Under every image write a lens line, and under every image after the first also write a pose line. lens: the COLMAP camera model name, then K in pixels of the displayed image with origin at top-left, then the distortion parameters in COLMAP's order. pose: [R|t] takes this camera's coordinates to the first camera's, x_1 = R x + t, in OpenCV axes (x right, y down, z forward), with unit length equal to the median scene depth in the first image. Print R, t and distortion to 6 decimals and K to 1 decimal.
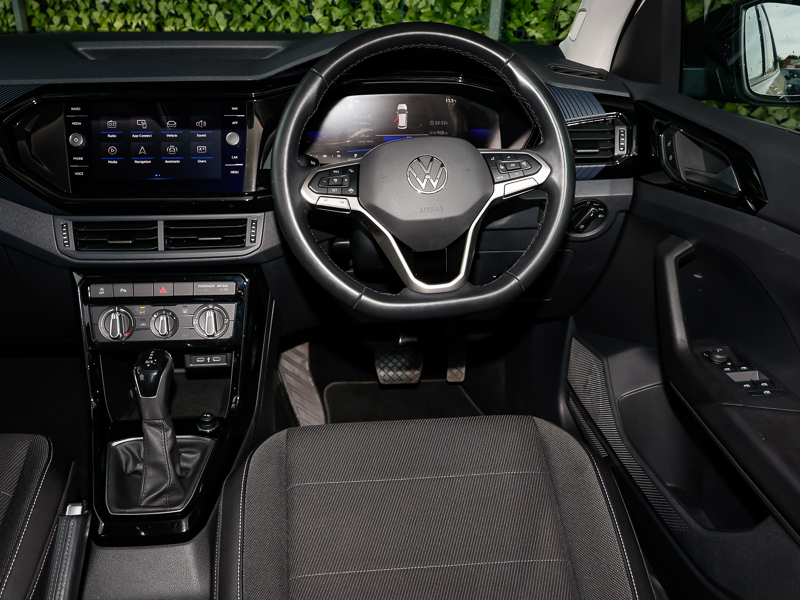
lens RADIAL K [[720.7, 0, 394.5], [0, 720.7, 297.3], [0, 0, 1]] dist [0.031259, -0.017485]
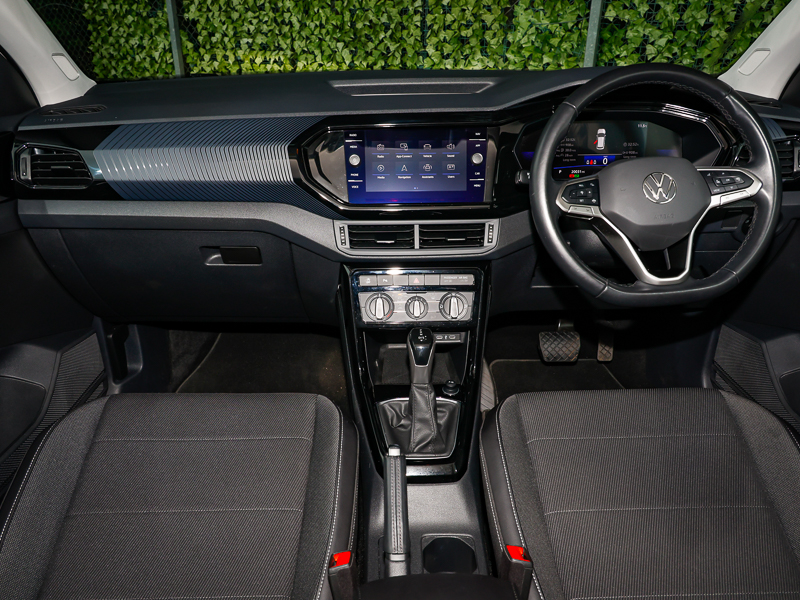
lens RADIAL K [[623.0, 0, 400.3], [0, 623.0, 295.5], [0, 0, 1]] dist [0.003833, 0.003769]
pose [[0.998115, 0.012334, -0.060114, -0.283439], [-0.011839, 0.999893, 0.008583, 0.006732], [0.060214, -0.007855, 0.998155, -0.068981]]
